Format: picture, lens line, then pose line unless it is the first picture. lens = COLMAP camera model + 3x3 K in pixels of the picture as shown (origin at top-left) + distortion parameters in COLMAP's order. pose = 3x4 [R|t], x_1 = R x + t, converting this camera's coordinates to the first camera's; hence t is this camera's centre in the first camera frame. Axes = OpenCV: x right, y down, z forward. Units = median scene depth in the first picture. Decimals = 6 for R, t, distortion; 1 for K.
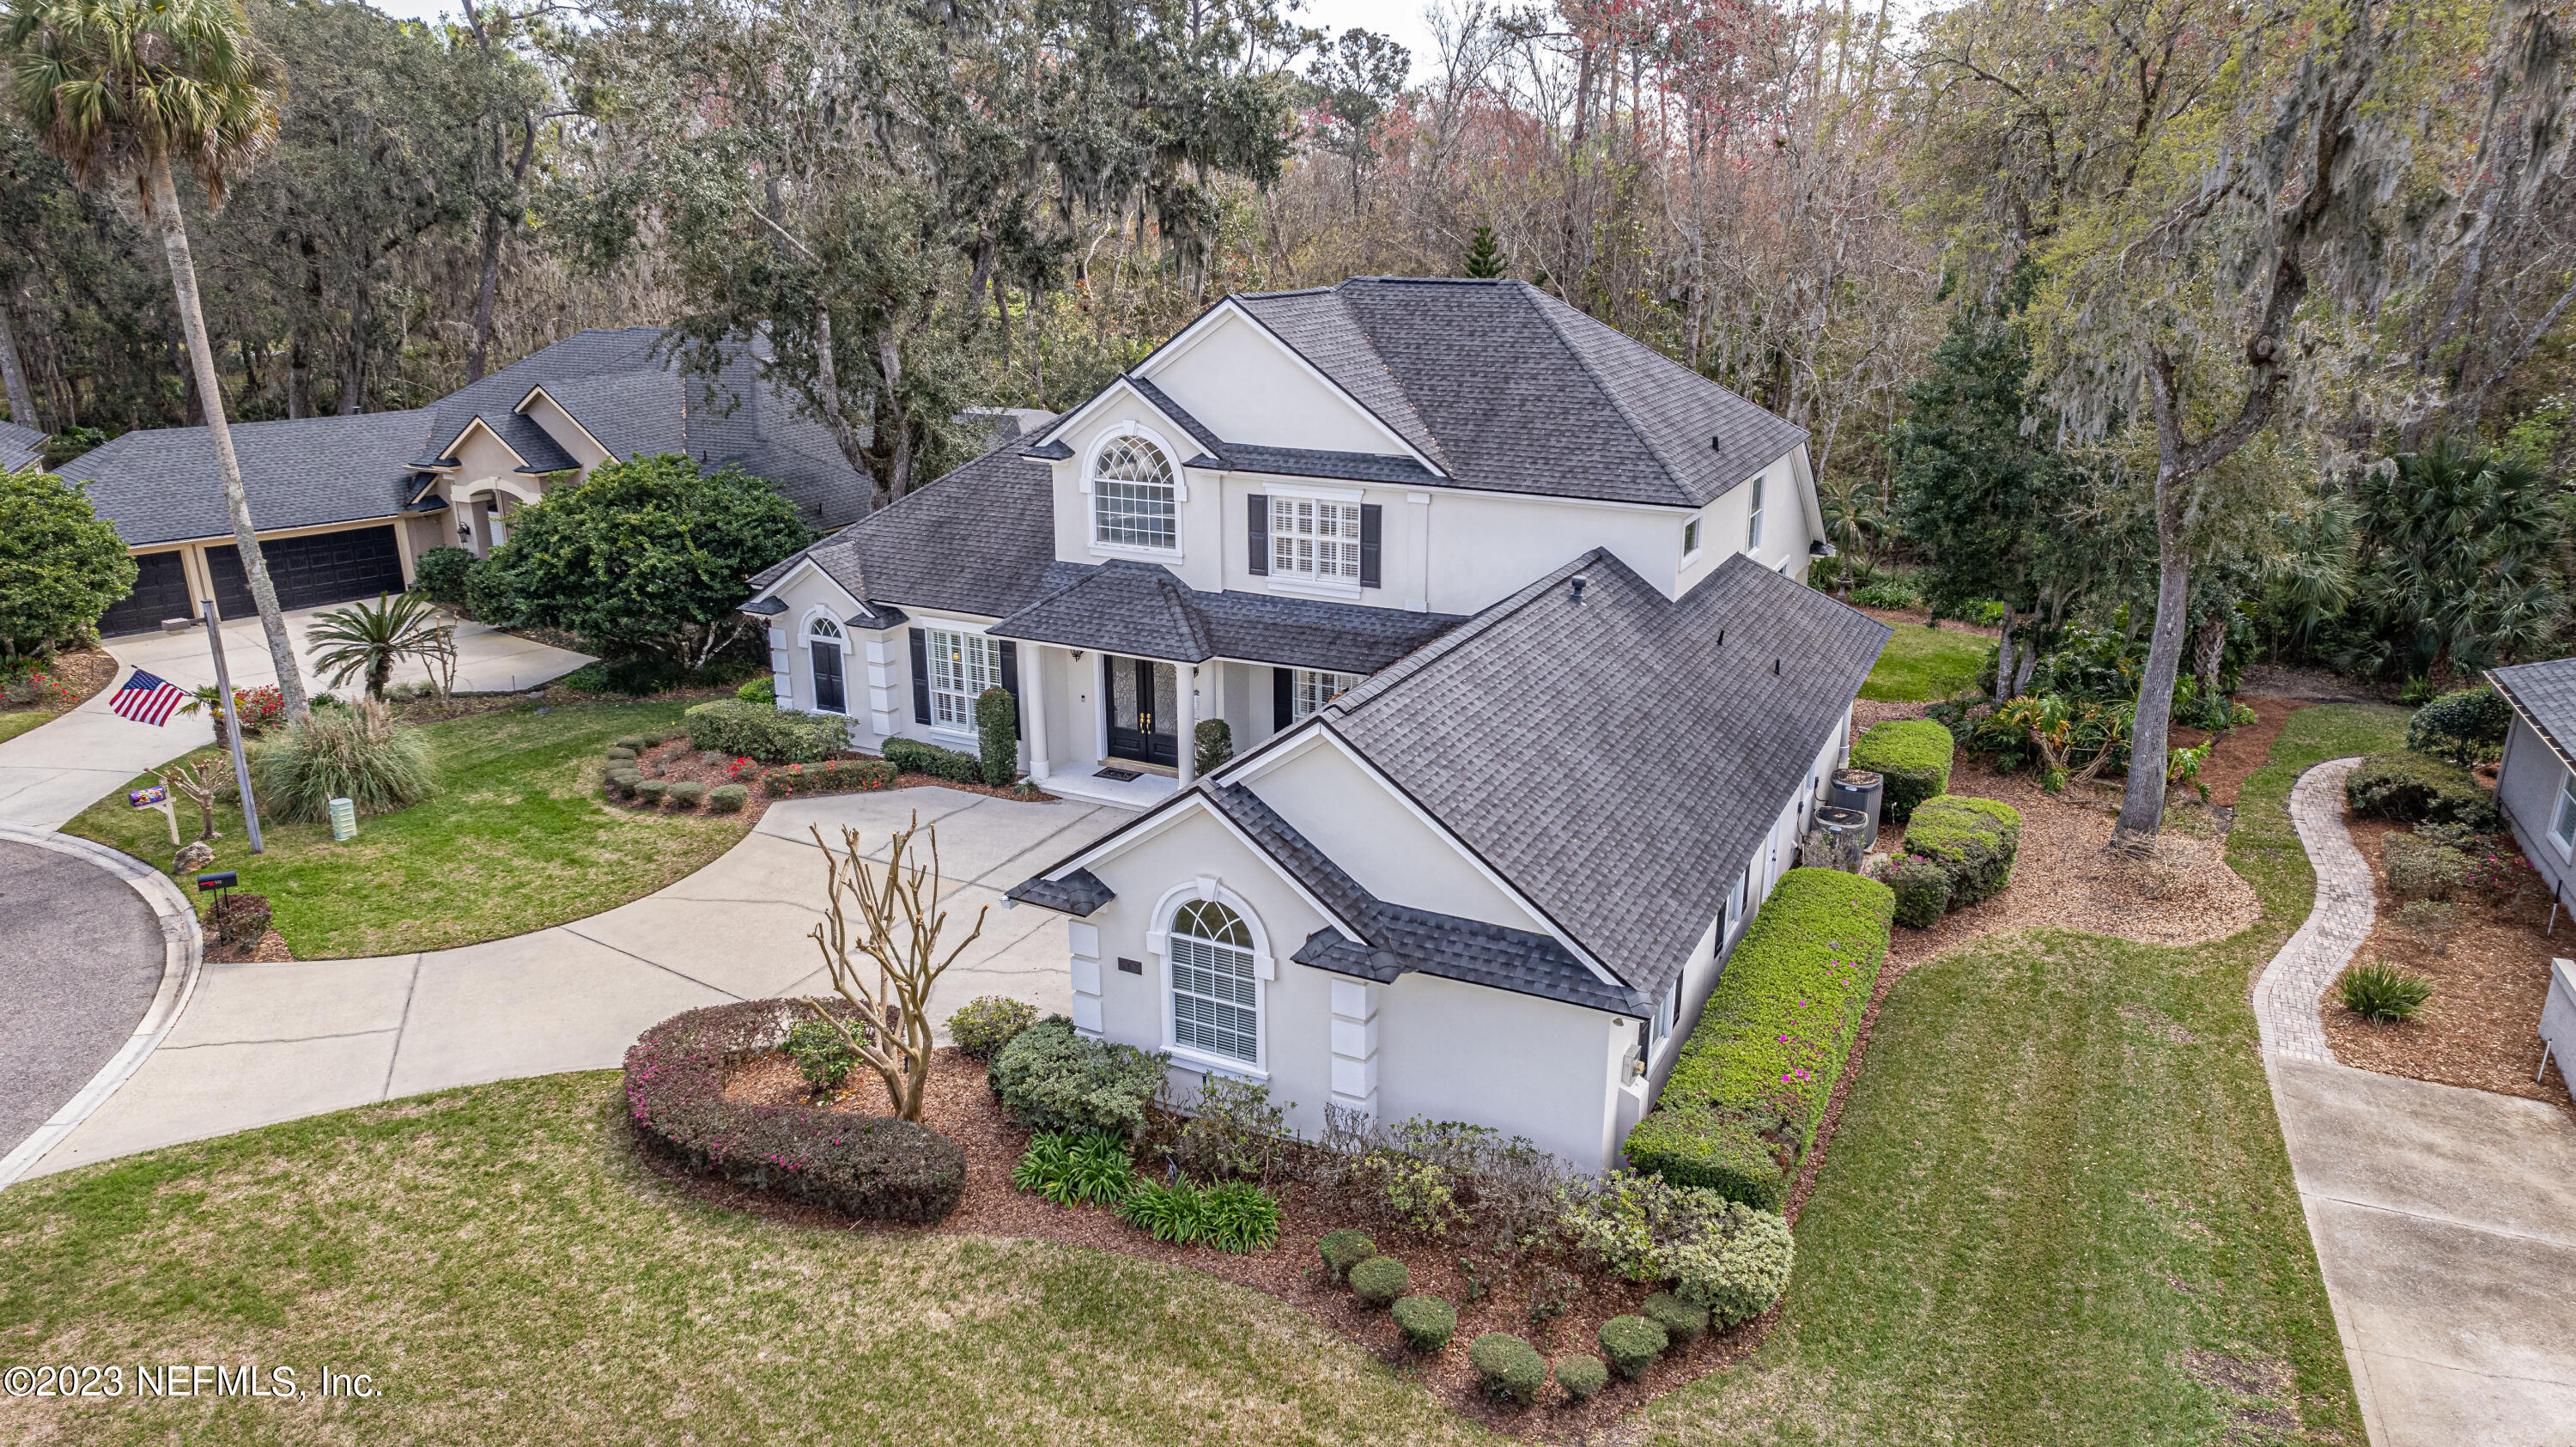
lens RADIAL K [[1642.3, 0, 1324.3], [0, 1642.3, 737.3], [0, 0, 1]] dist [-0.074731, 0.087970]
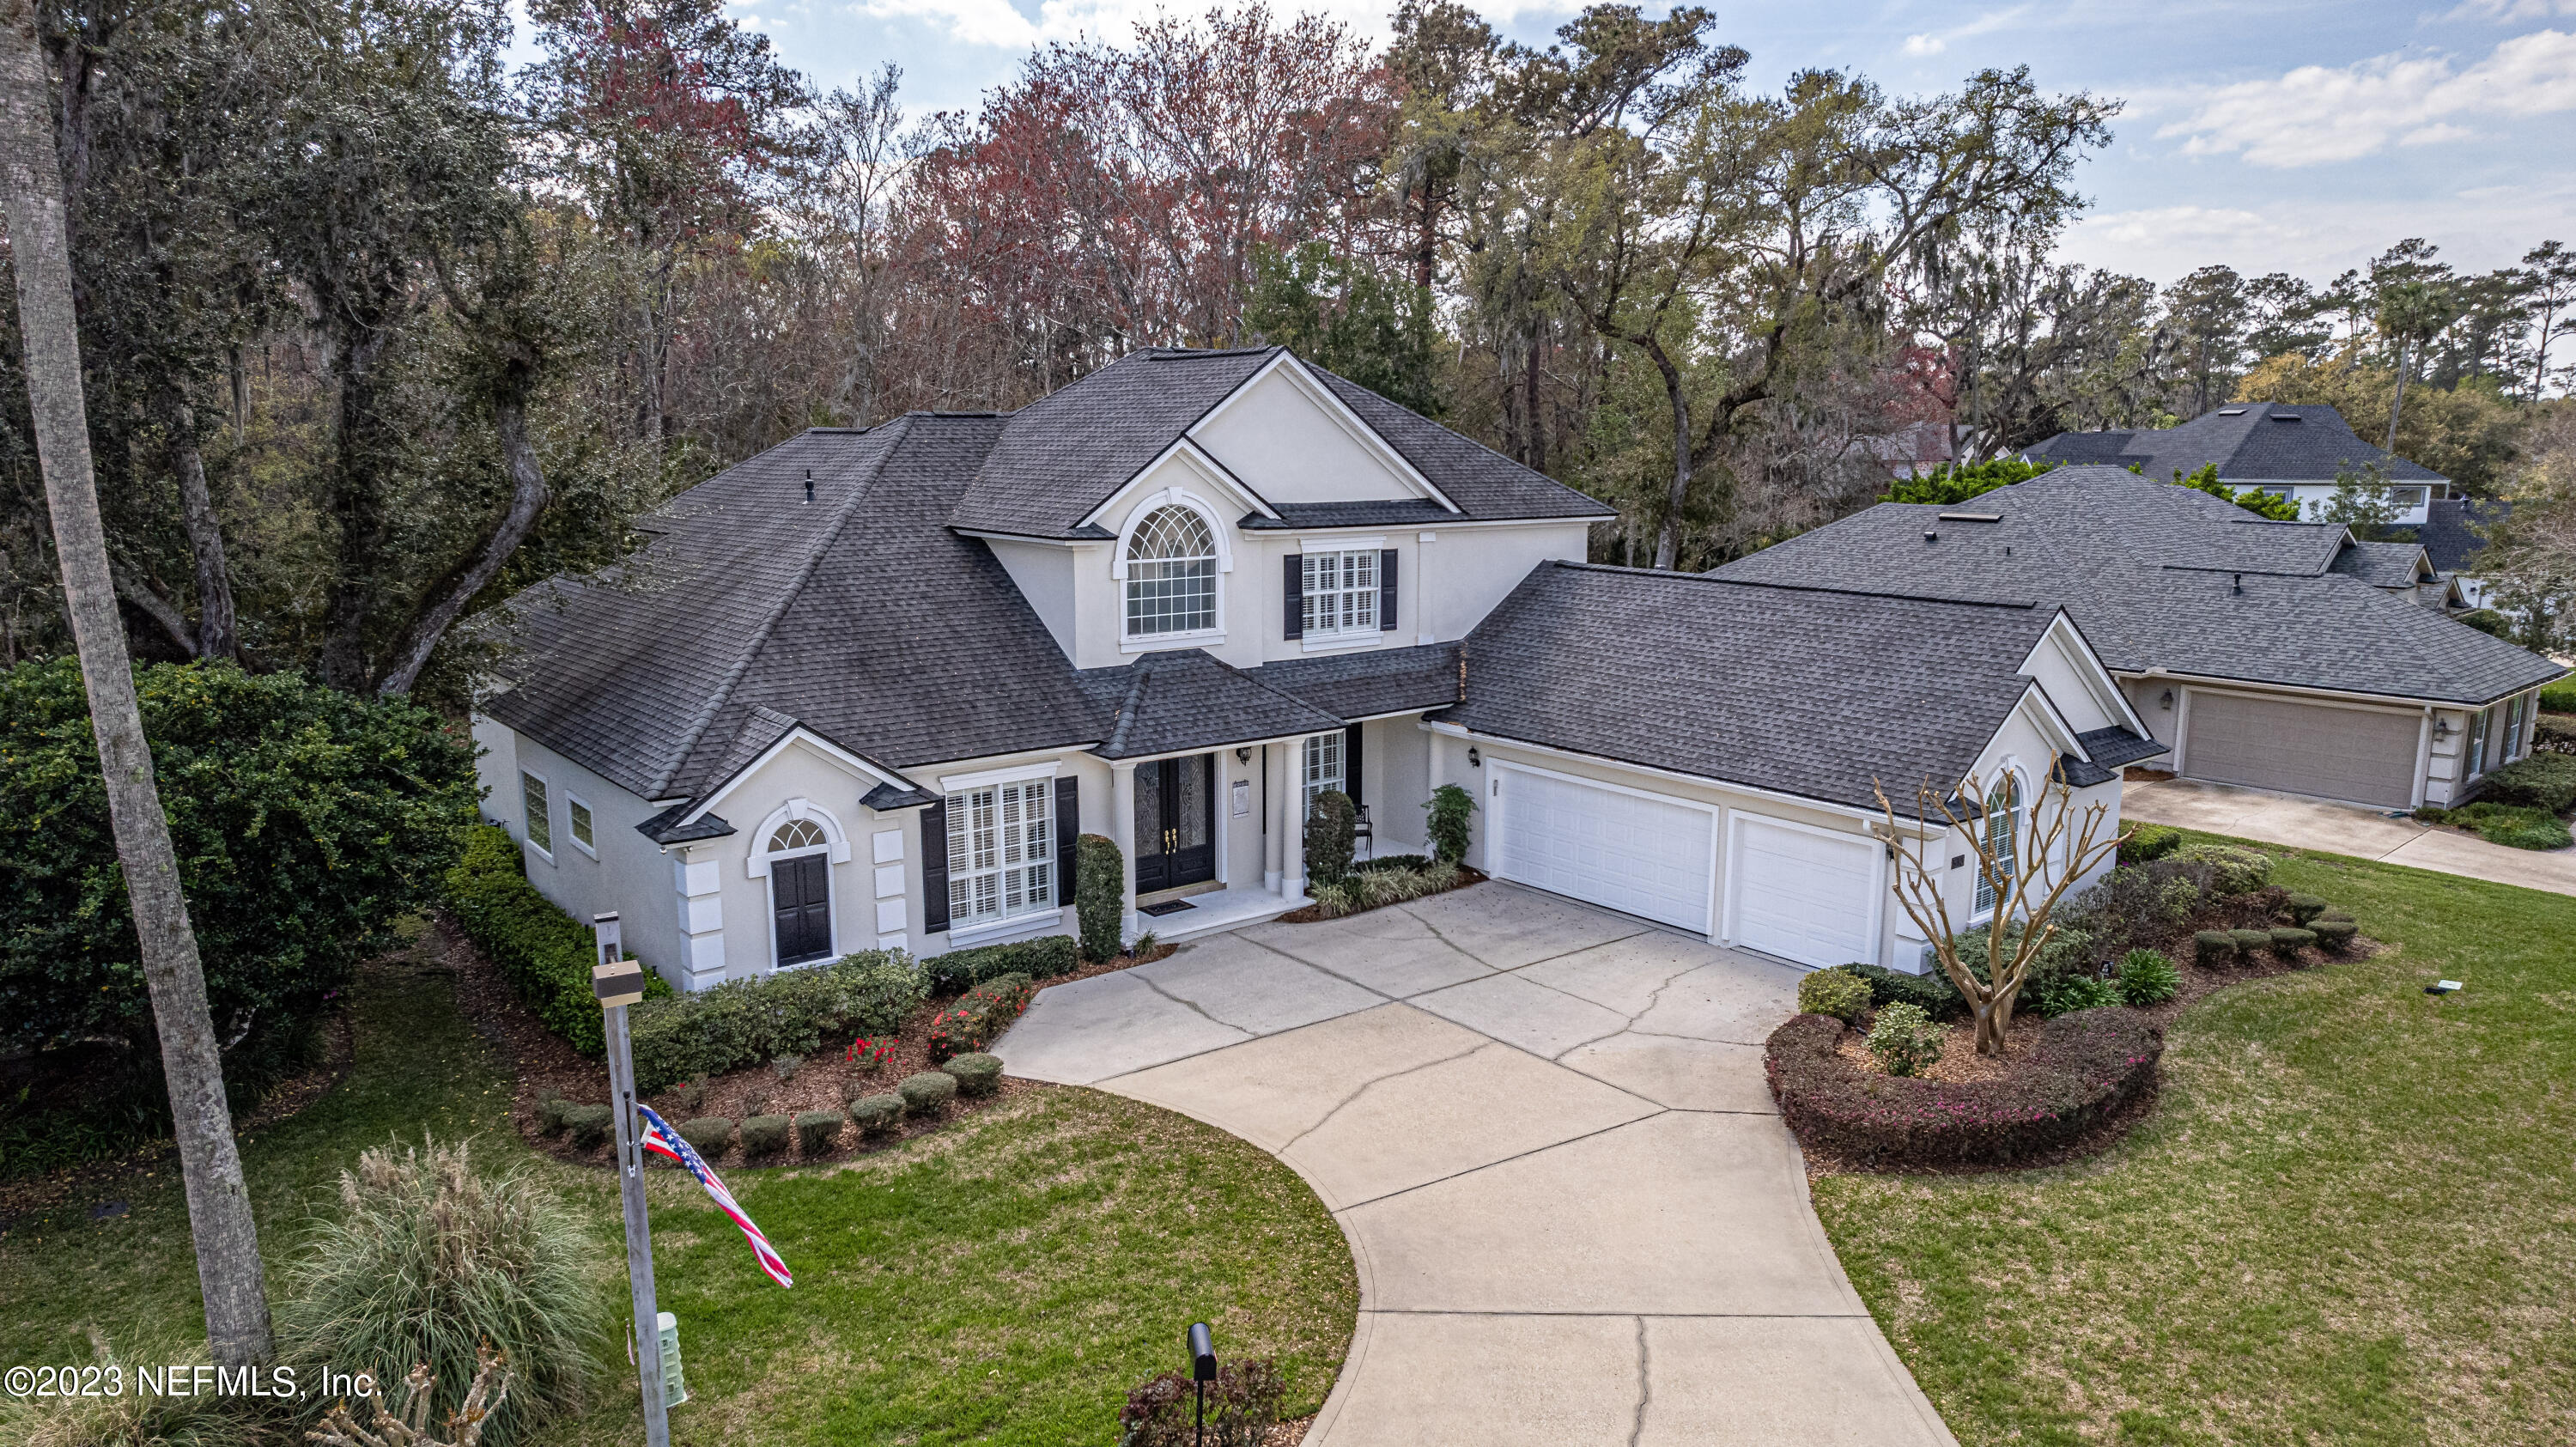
lens RADIAL K [[1642.3, 0, 1324.3], [0, 1642.3, 737.3], [0, 0, 1]] dist [-0.074731, 0.087970]
pose [[0.411976, -0.168905, 0.895403, -0.906836], [0.278311, 0.959036, 0.052858, -0.090985], [-0.867652, 0.227424, 0.442108, 0.583373]]
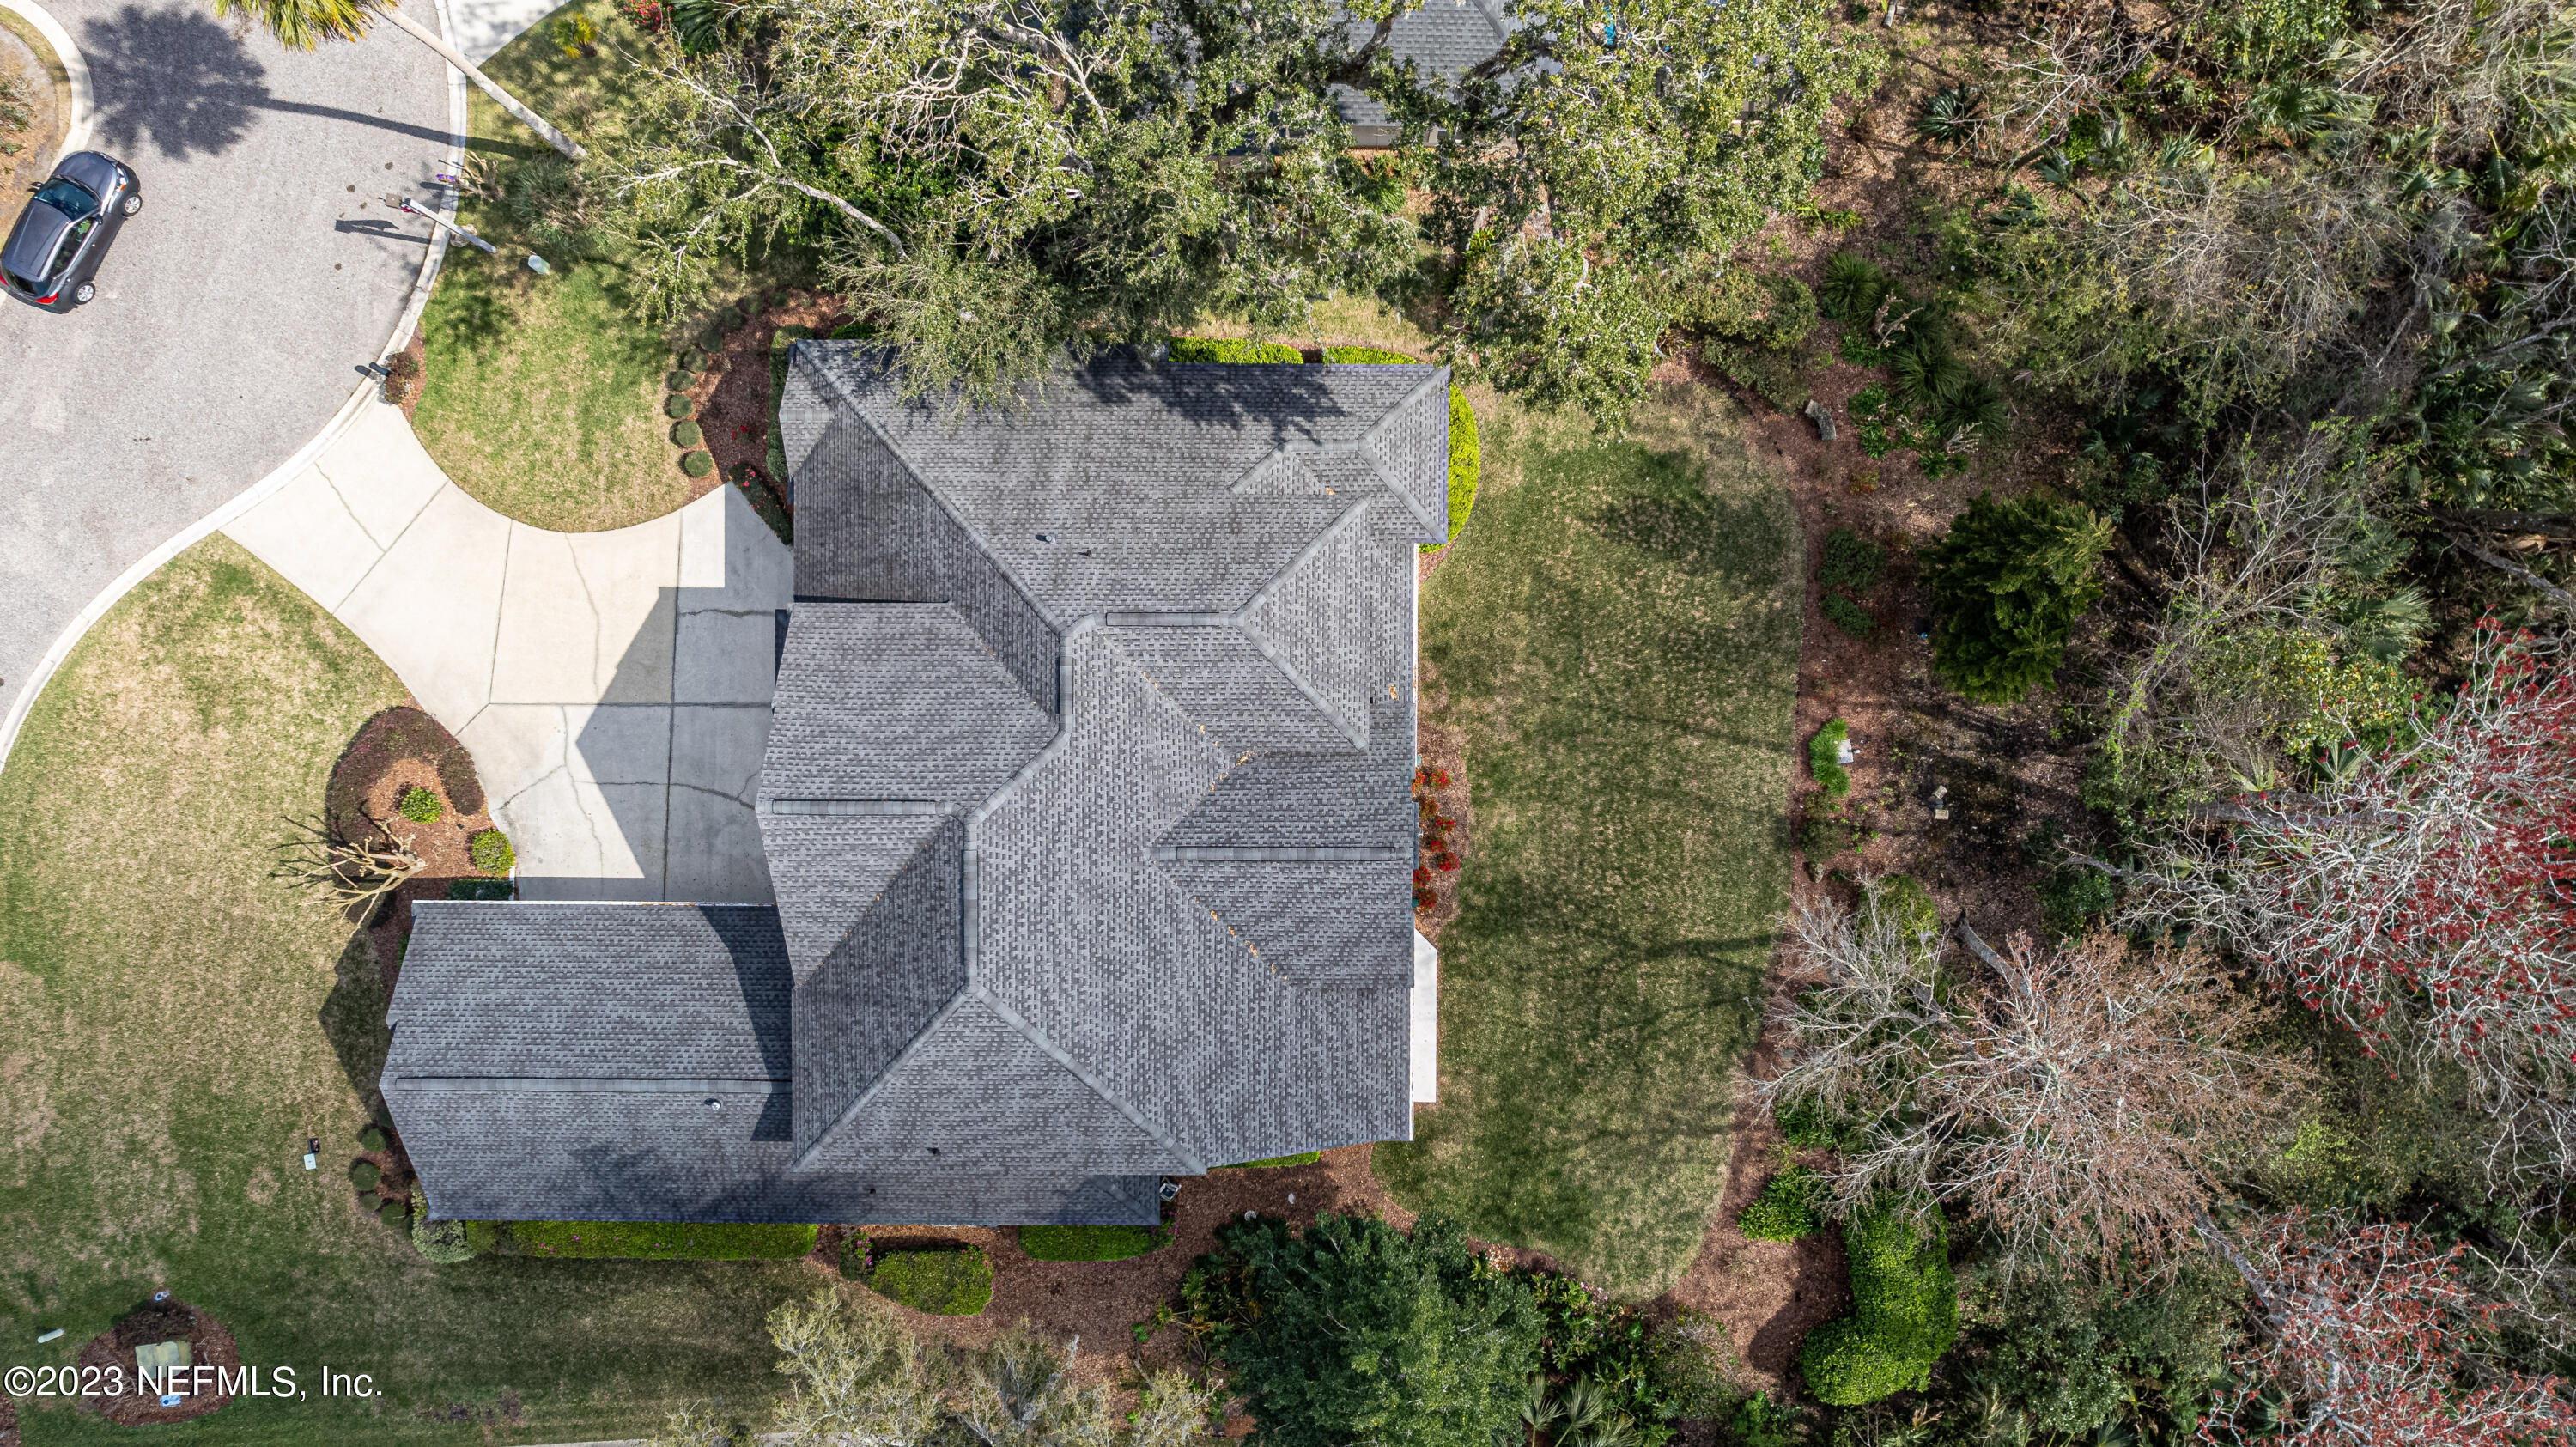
lens RADIAL K [[1758.3, 0, 1364.0], [0, 1758.3, 723.7], [0, 0, 1]] dist [-0.025566, 0.005051]
pose [[0.434539, 0.900616, 0.008180, 0.069436], [-0.290121, 0.131371, 0.947930, -1.579560], [0.852646, -0.414286, 0.318373, 0.952745]]
